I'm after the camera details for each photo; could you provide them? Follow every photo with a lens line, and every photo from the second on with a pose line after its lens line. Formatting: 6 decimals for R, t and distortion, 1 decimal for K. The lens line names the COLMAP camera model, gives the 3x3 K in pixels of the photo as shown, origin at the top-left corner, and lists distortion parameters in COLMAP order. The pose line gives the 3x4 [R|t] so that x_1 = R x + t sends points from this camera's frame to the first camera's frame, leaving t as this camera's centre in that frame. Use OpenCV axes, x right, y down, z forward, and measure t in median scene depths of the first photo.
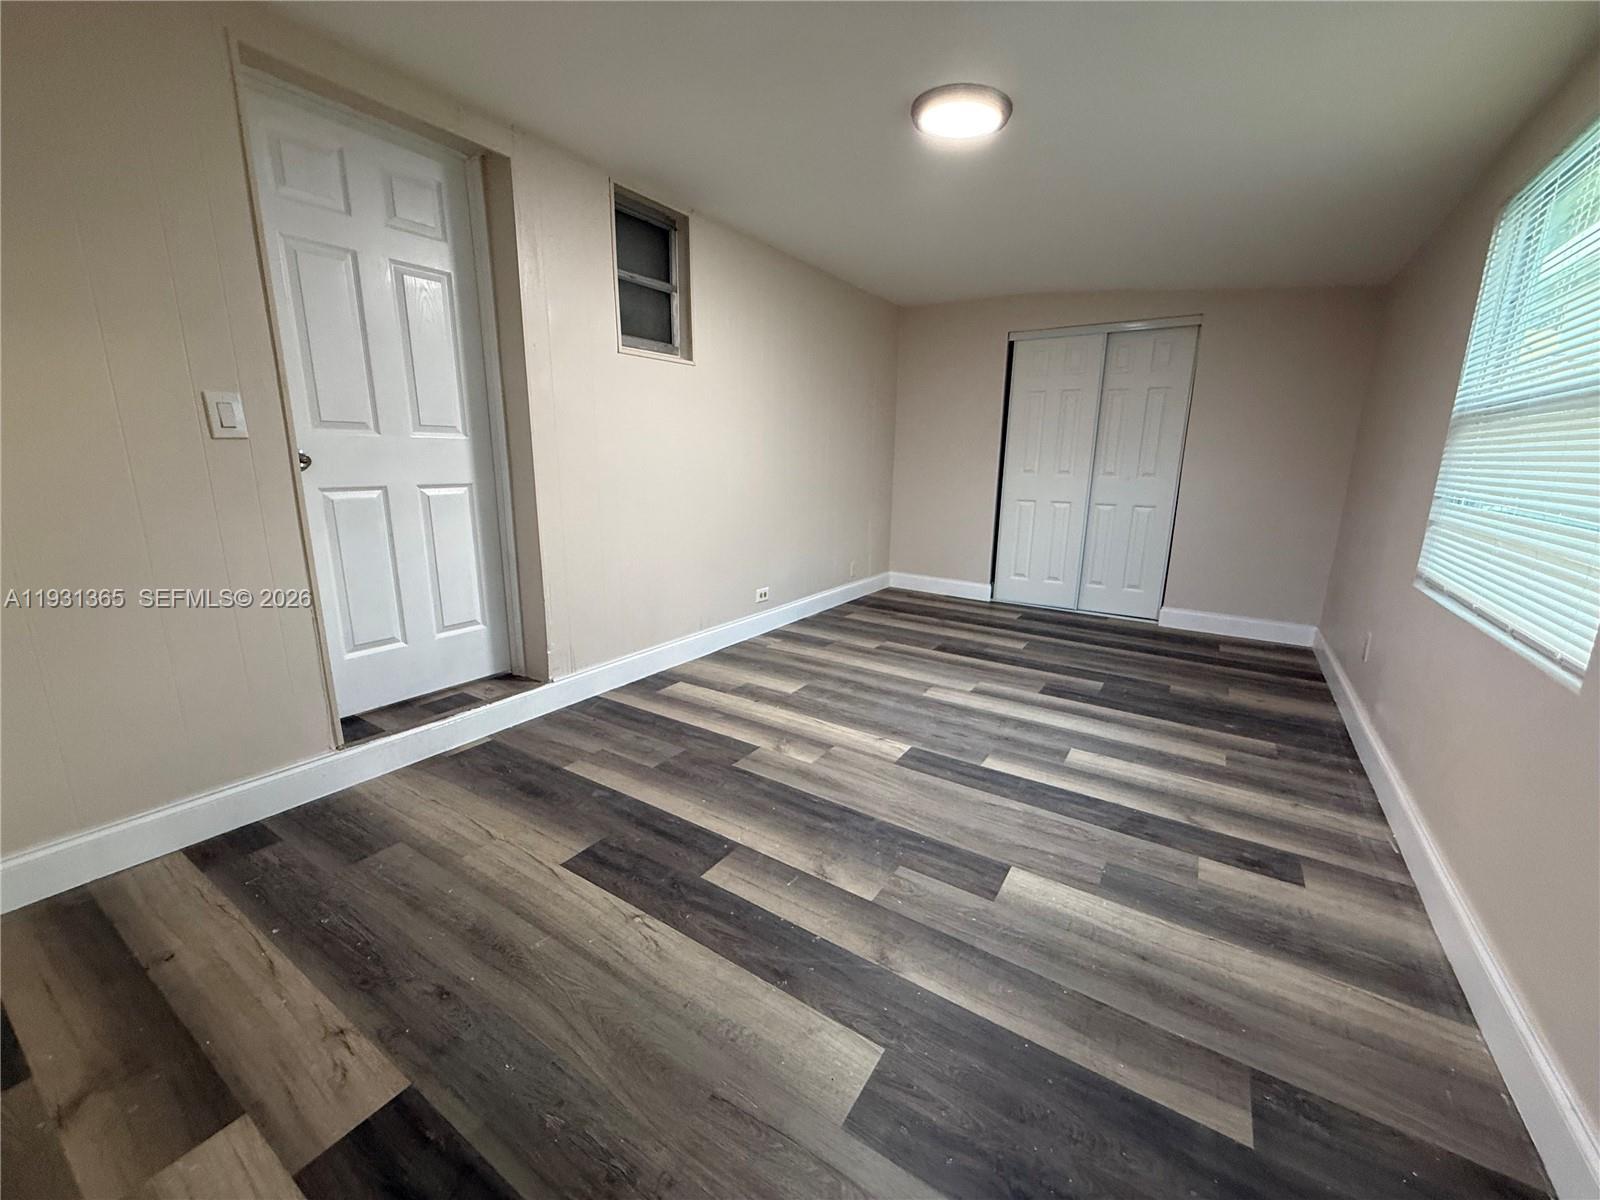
lens RADIAL K [[640.0, 0, 795.1], [0, 640.0, 599.6], [0, 0, 1]] dist [0.001116, 0.000179]
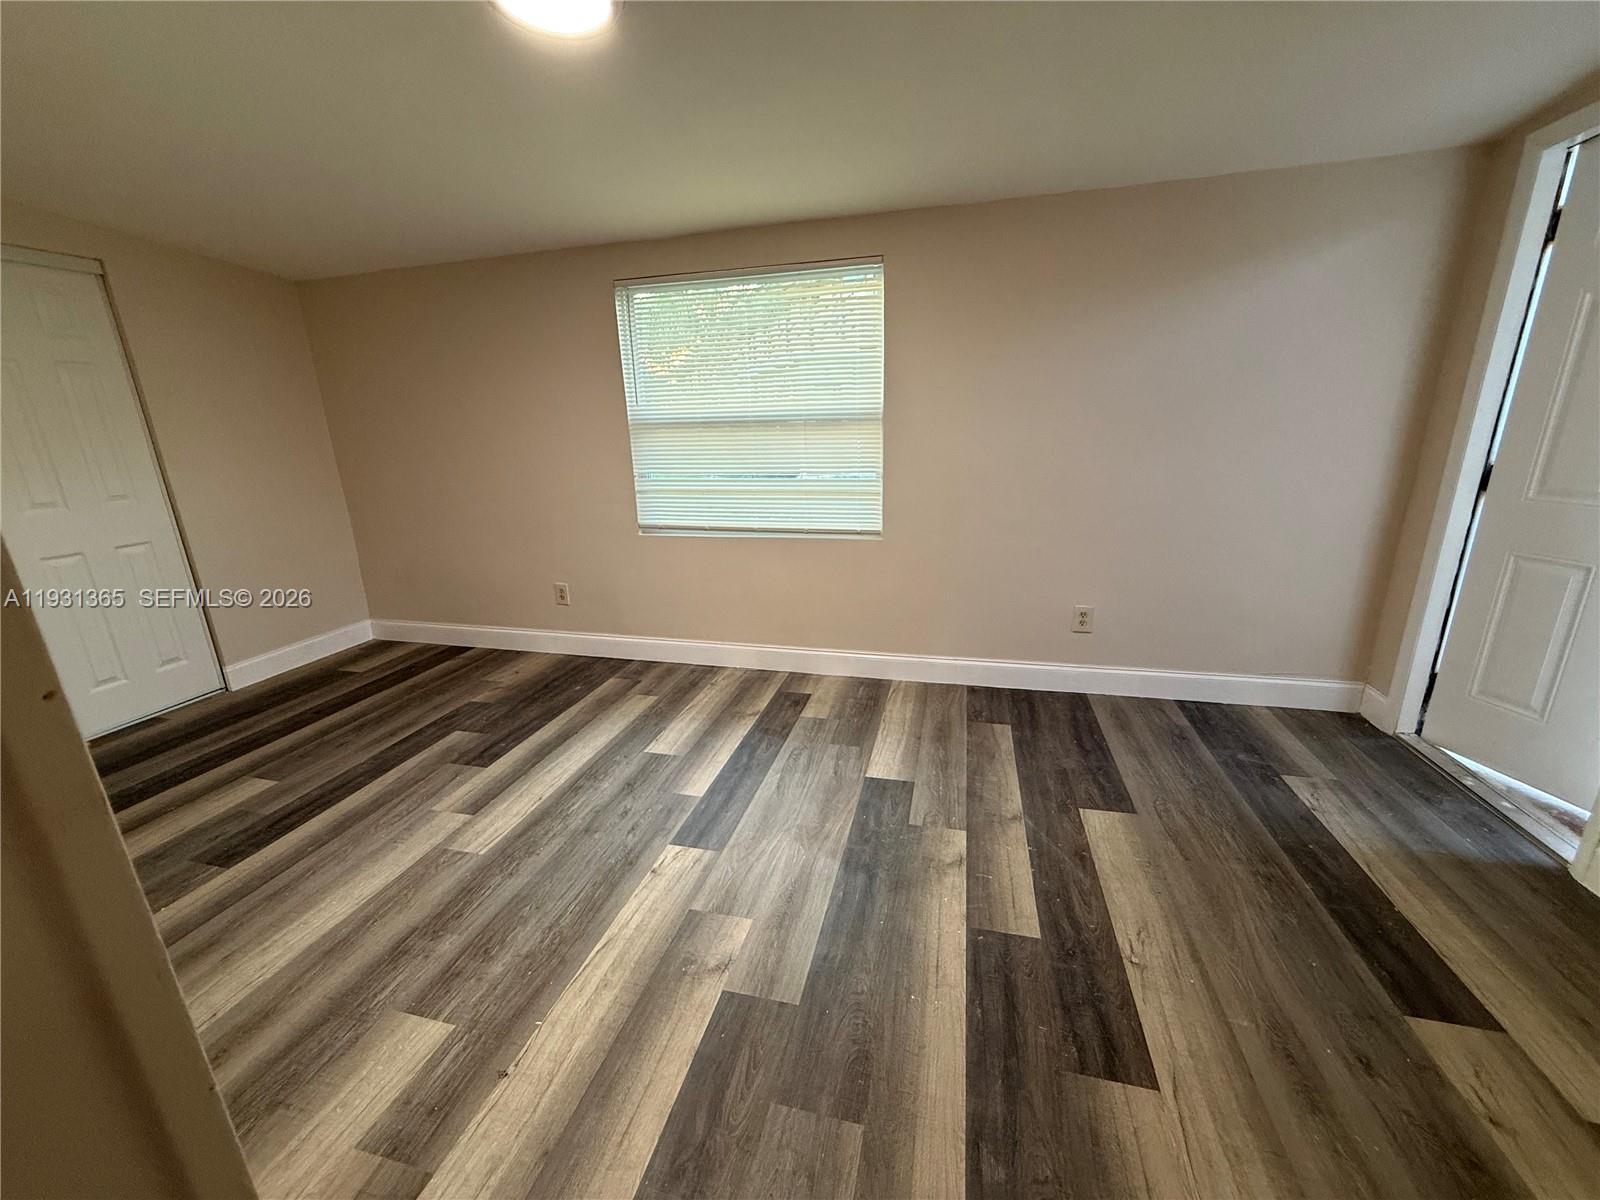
lens RADIAL K [[640.0, 0, 795.1], [0, 640.0, 599.6], [0, 0, 1]] dist [0.001116, 0.000179]
pose [[-0.312272, -0.266263, 0.911916, -0.541770], [0.233205, 0.909061, 0.345287, -0.302578], [-0.920924, 0.320487, -0.221780, 0.989530]]
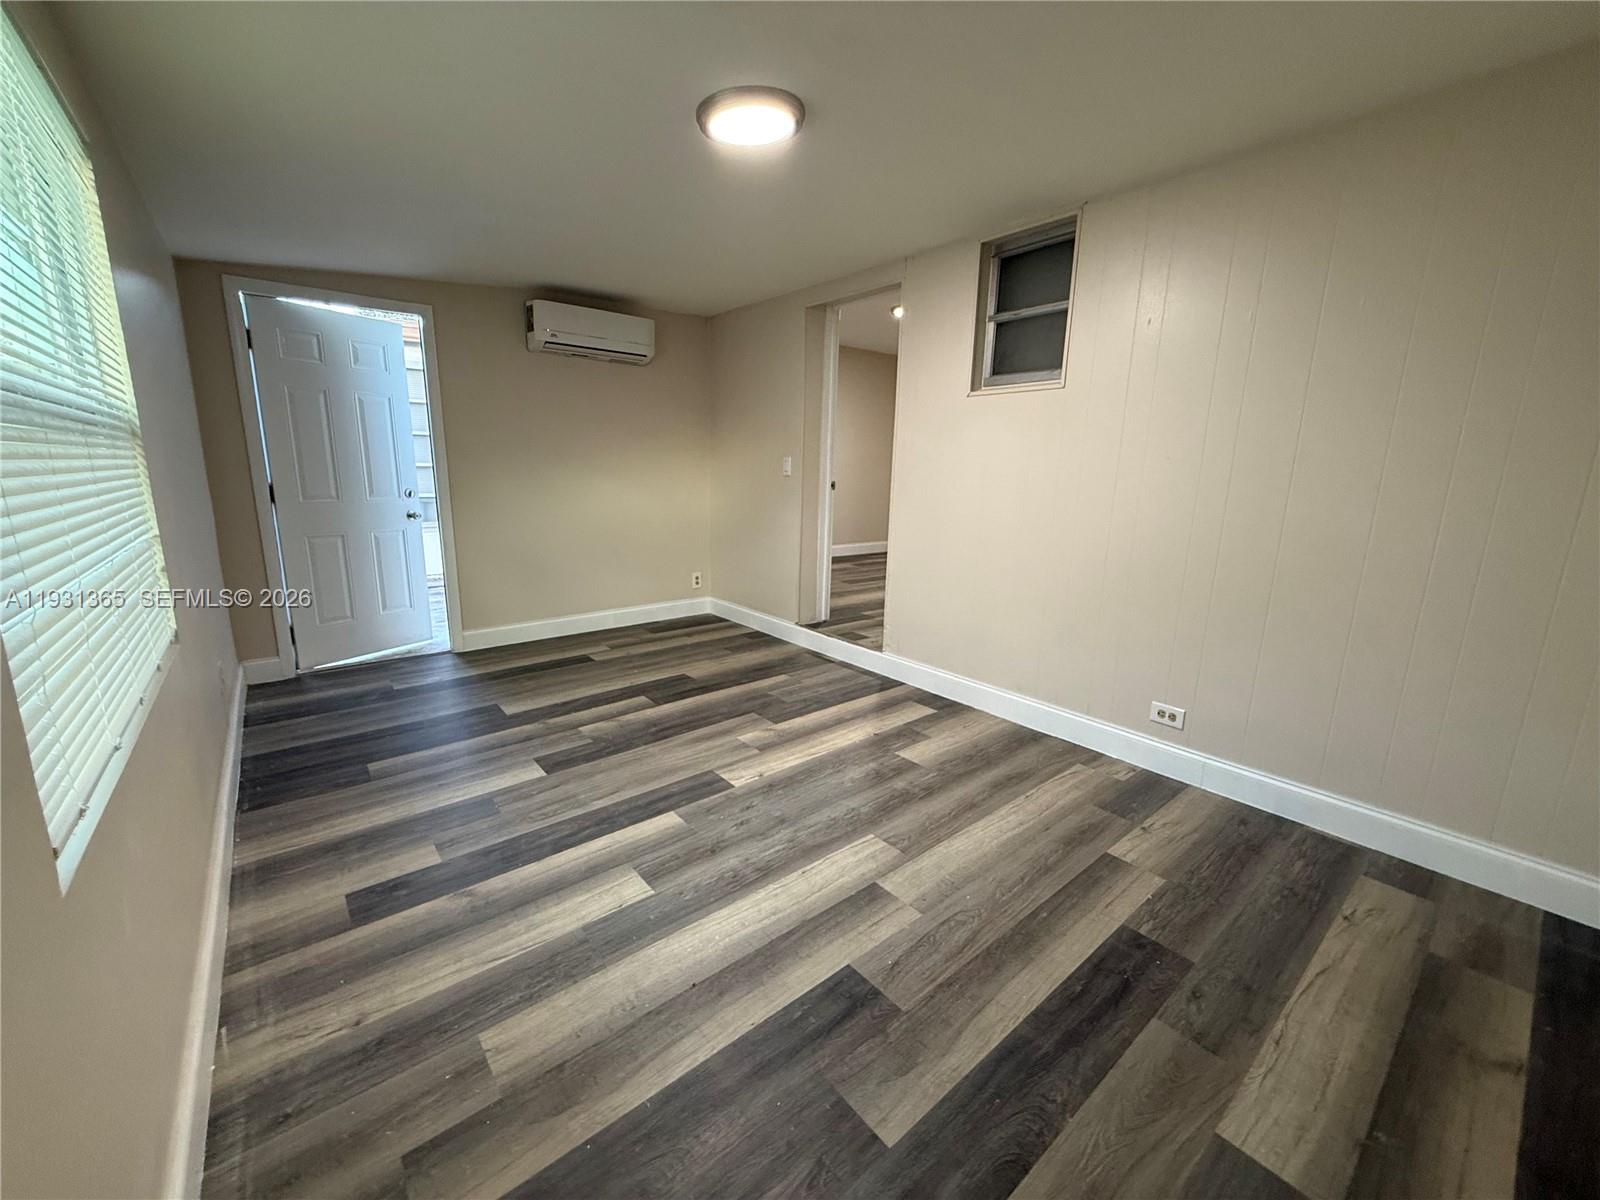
lens RADIAL K [[640.0, 0, 795.1], [0, 640.0, 599.6], [0, 0, 1]] dist [0.001116, 0.000179]
pose [[-0.304836, 0.175086, -0.936173, 1.072162], [-0.232428, 0.939561, 0.251403, -0.318646], [0.923608, 0.294229, -0.245717, 1.310215]]
